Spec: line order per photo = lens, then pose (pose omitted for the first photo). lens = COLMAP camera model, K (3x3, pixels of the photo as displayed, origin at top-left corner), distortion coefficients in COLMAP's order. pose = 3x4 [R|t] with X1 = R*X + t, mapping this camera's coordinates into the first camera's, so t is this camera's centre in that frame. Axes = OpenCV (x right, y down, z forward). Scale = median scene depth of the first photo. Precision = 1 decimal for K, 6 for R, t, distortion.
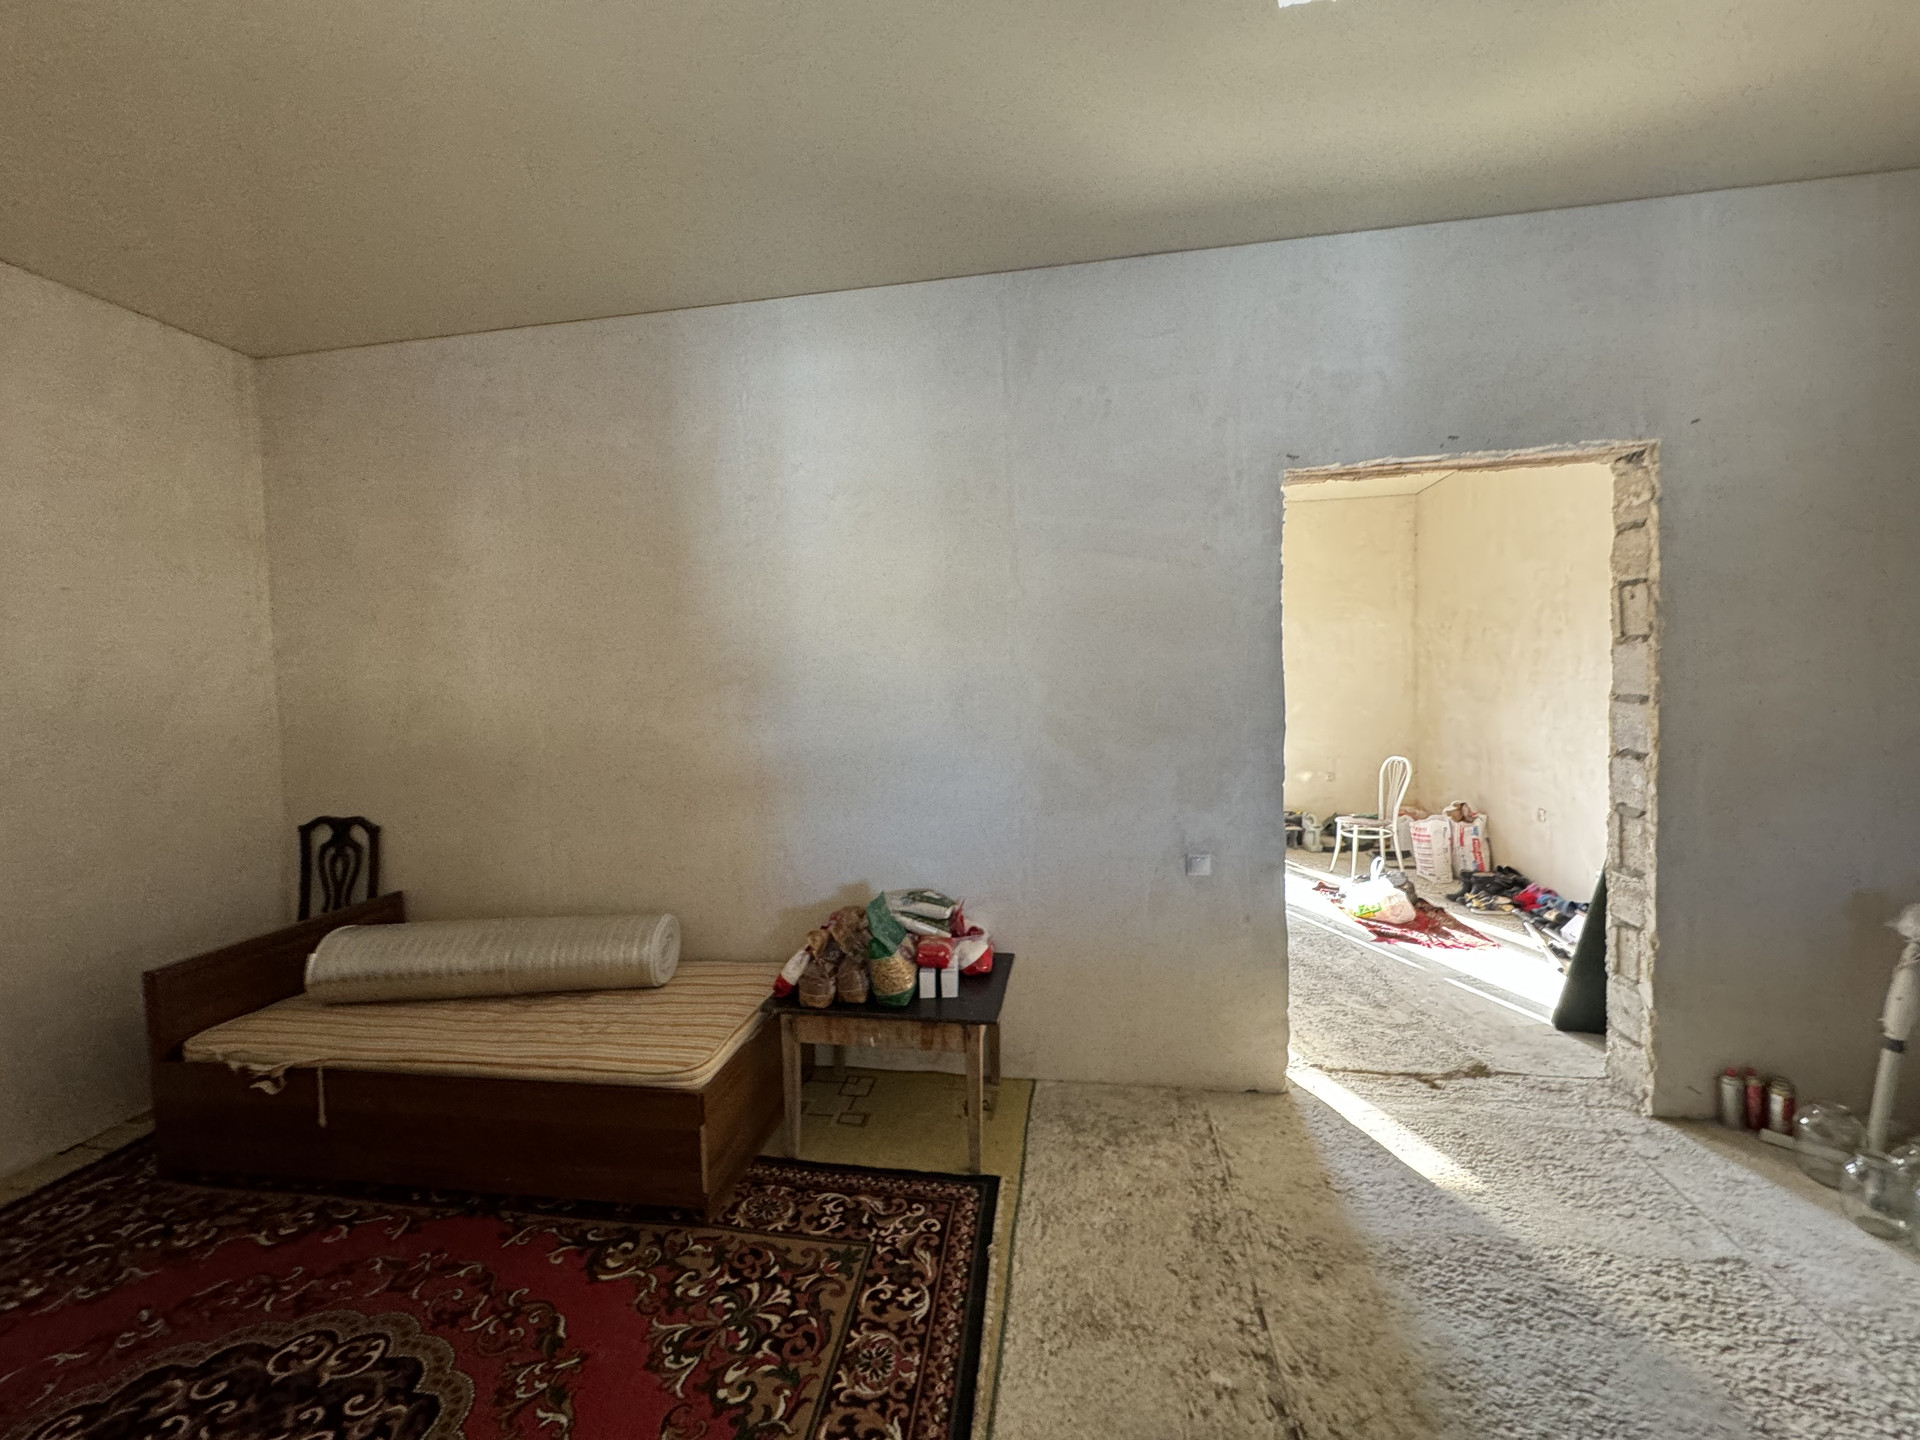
lens RADIAL K [[764.2, 0, 956.6], [0, 764.2, 716.4], [0, 0, 1]] dist [-0.000737, 0.000145]
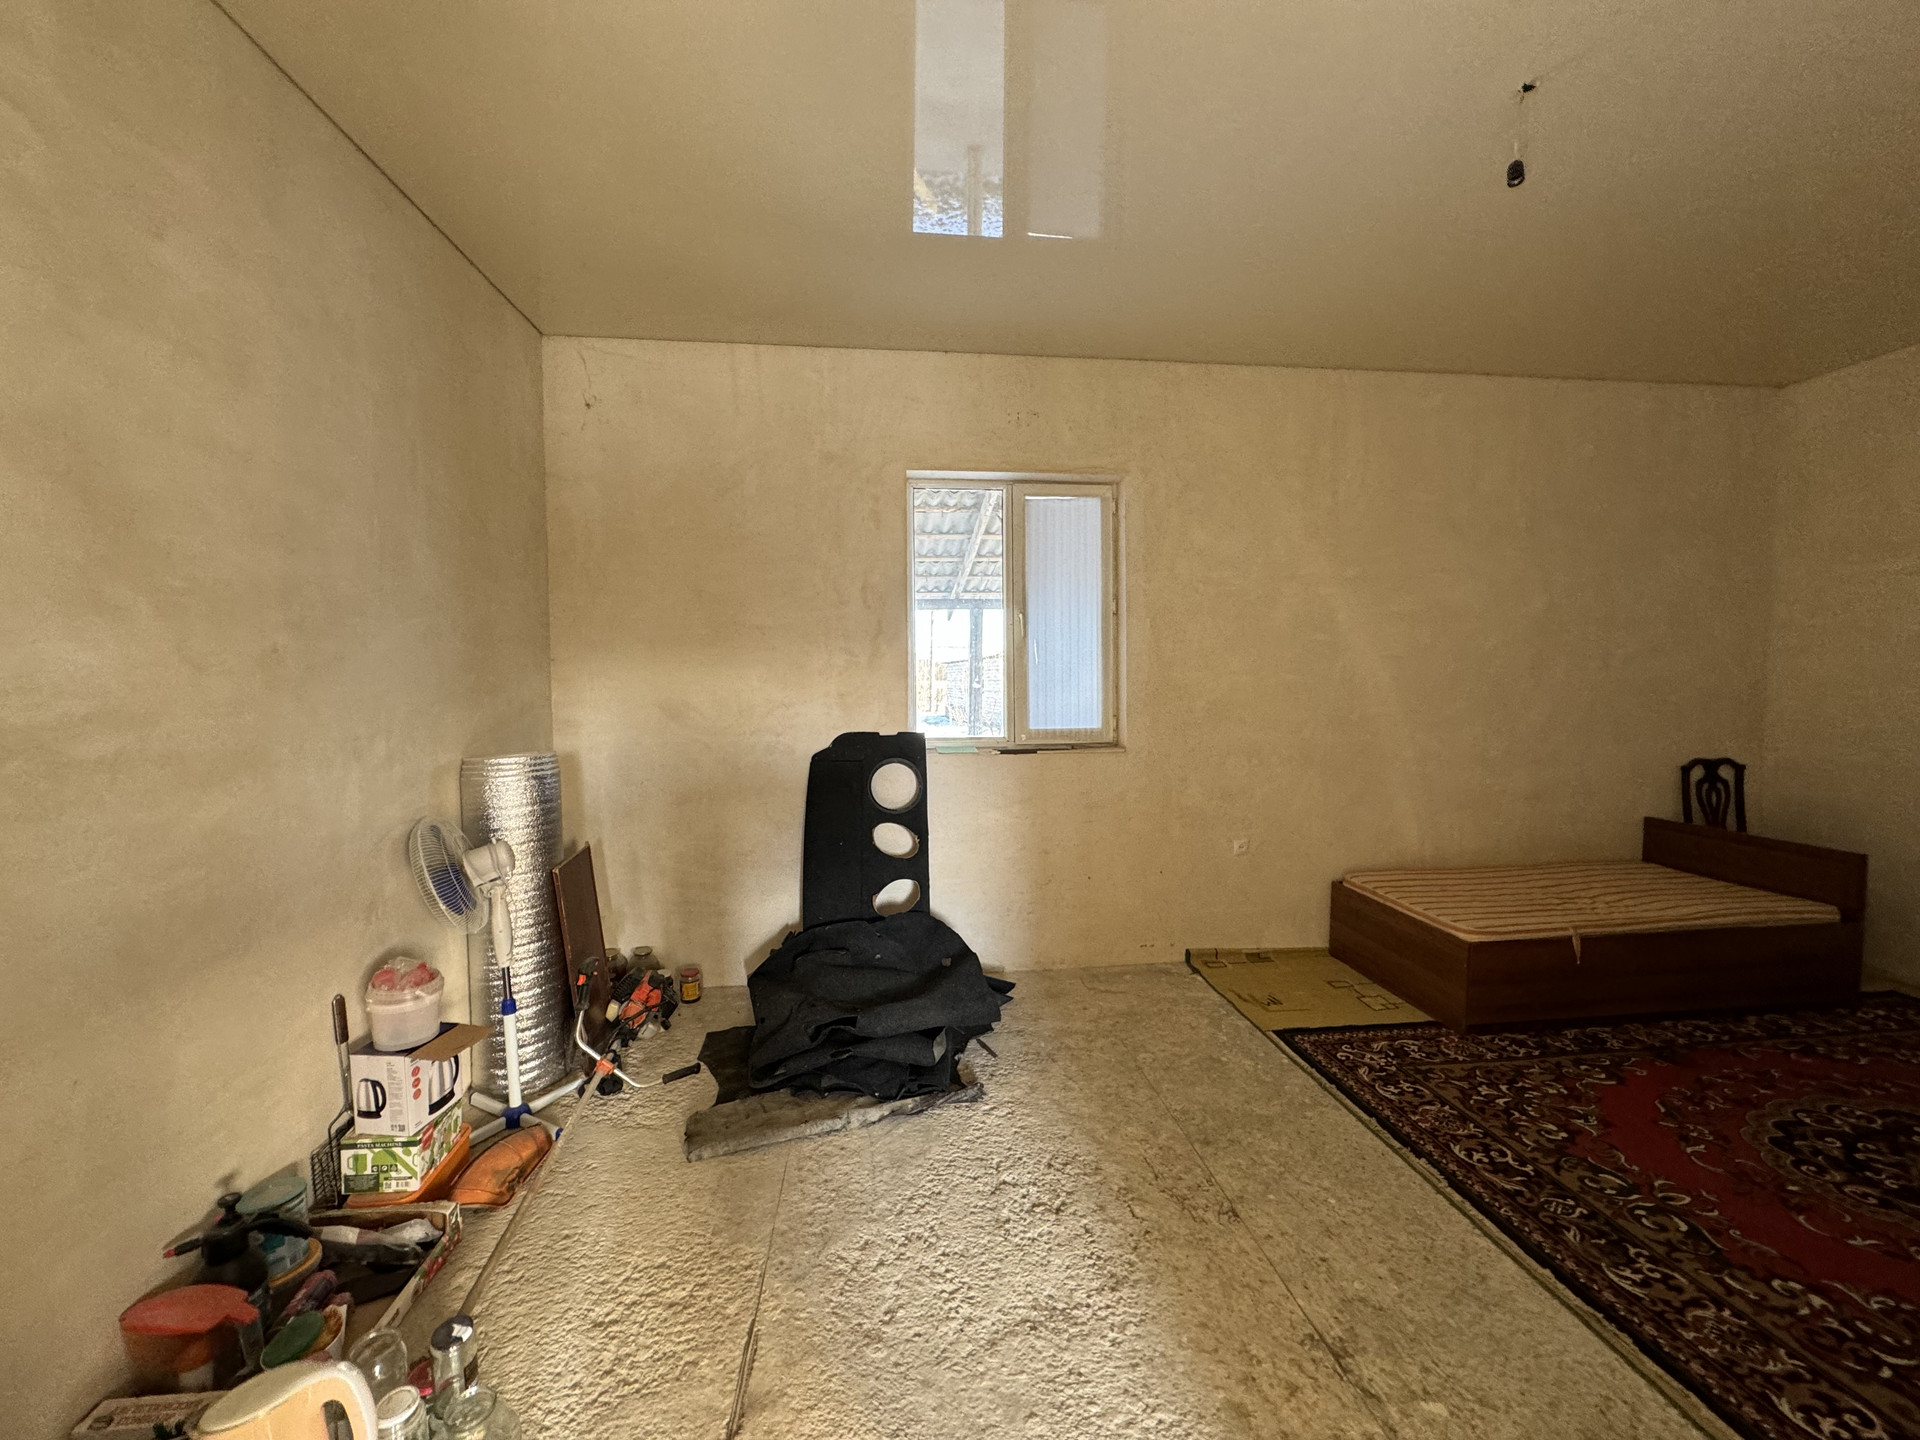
lens RADIAL K [[764.2, 0, 956.6], [0, 764.2, 716.4], [0, 0, 1]] dist [-0.000737, 0.000145]
pose [[-0.965404, 0.048183, -0.256269, 0.705952], [0.023680, 0.994919, 0.097854, -0.042291], [0.259681, 0.088401, -0.961640, 1.069224]]
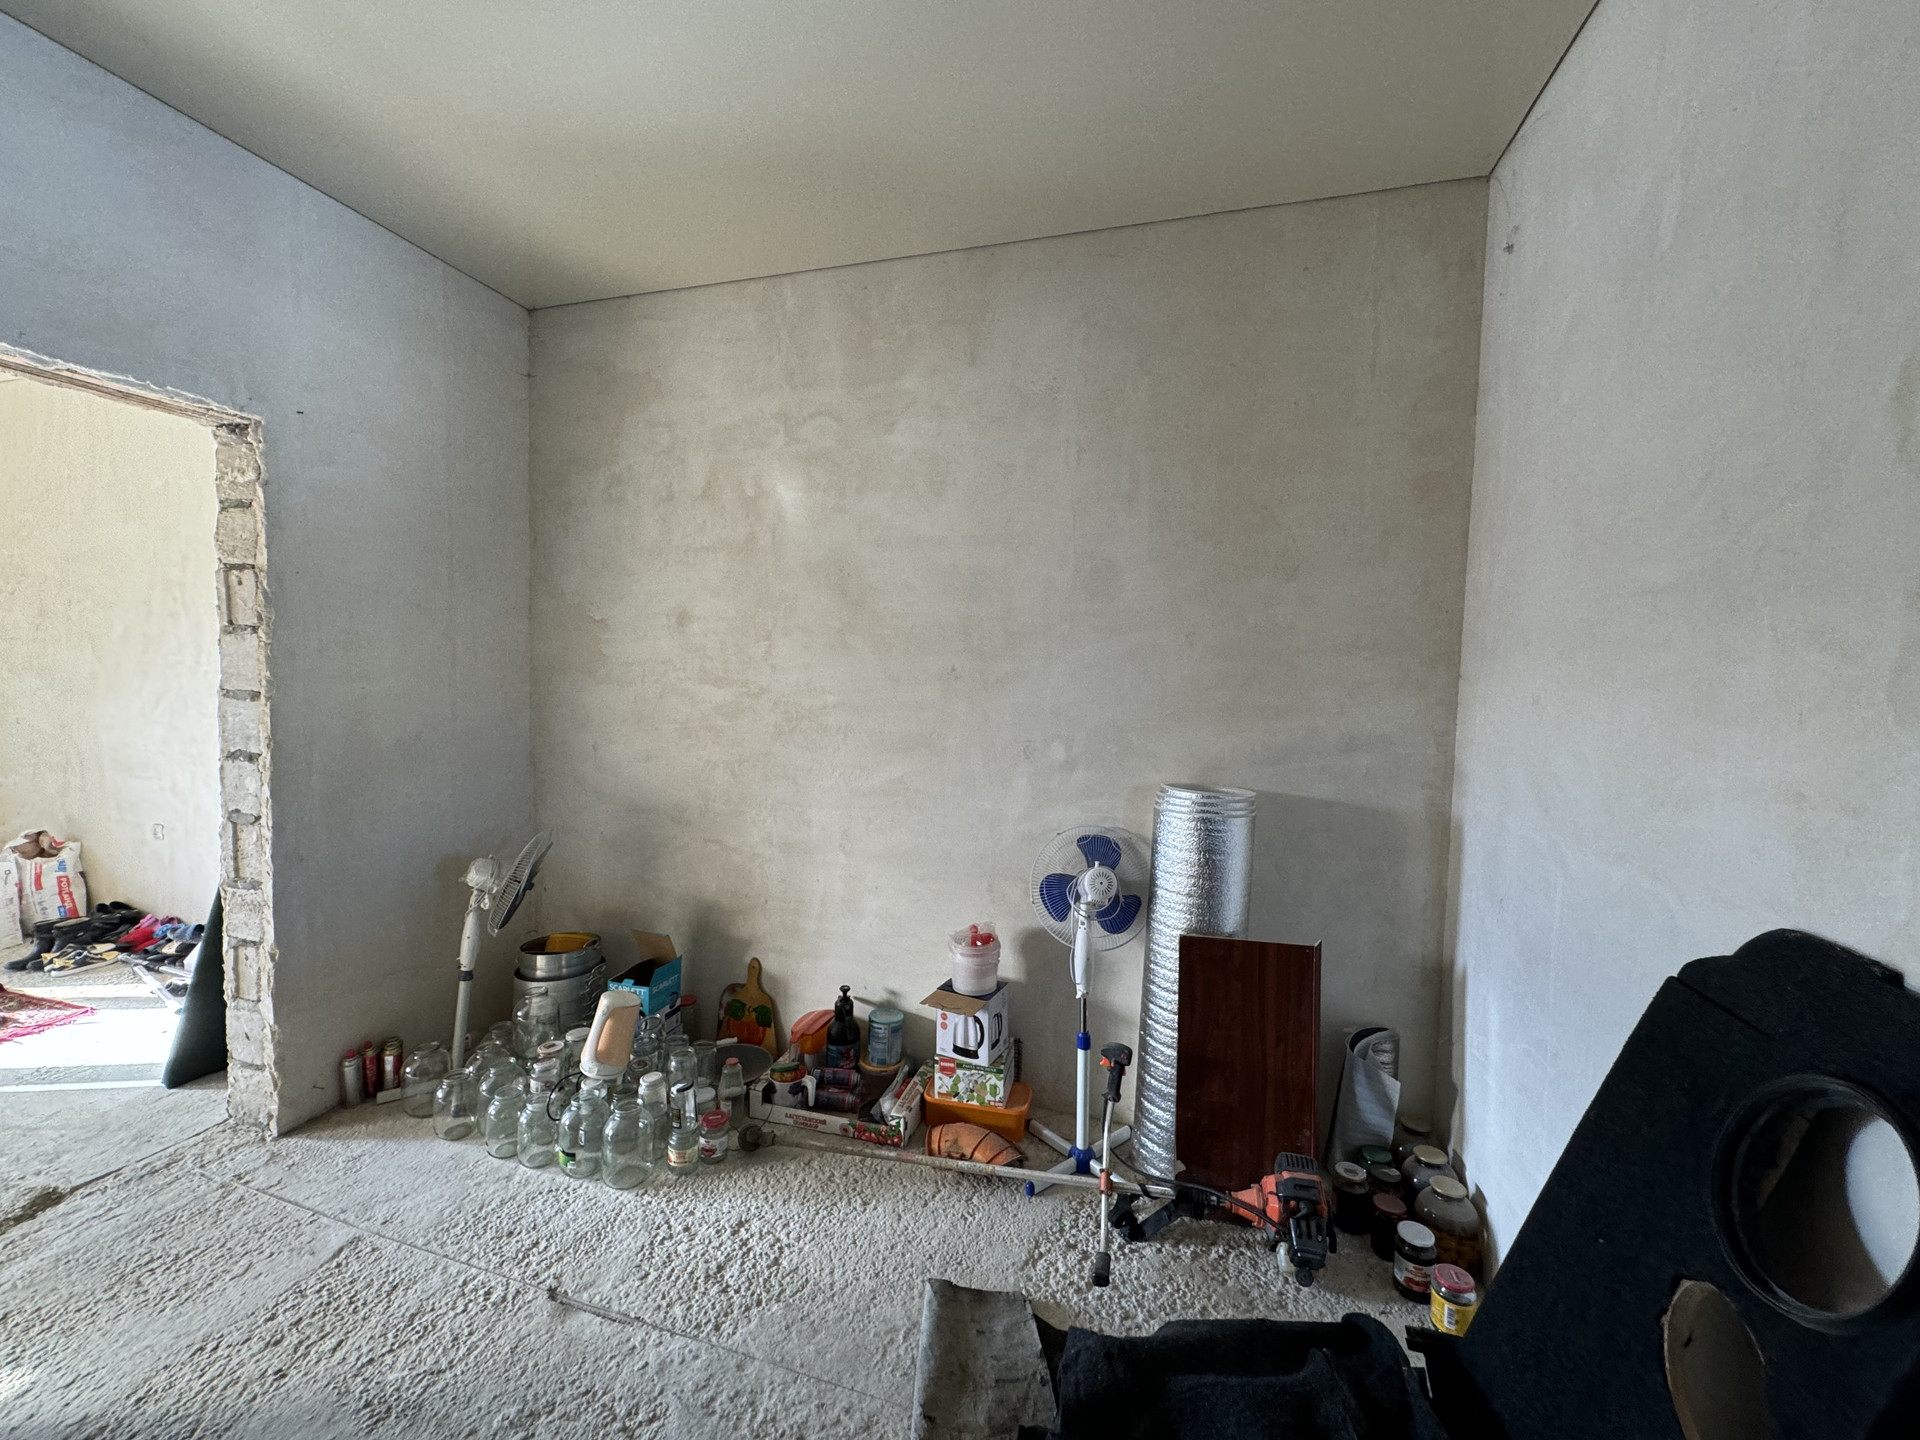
lens RADIAL K [[764.2, 0, 956.6], [0, 764.2, 716.4], [0, 0, 1]] dist [-0.000737, 0.000145]
pose [[0.127623, -0.019929, 0.991623, 0.090502], [0.012503, 0.999751, 0.018484, -0.003467], [-0.991744, 0.010040, 0.127840, 0.039562]]
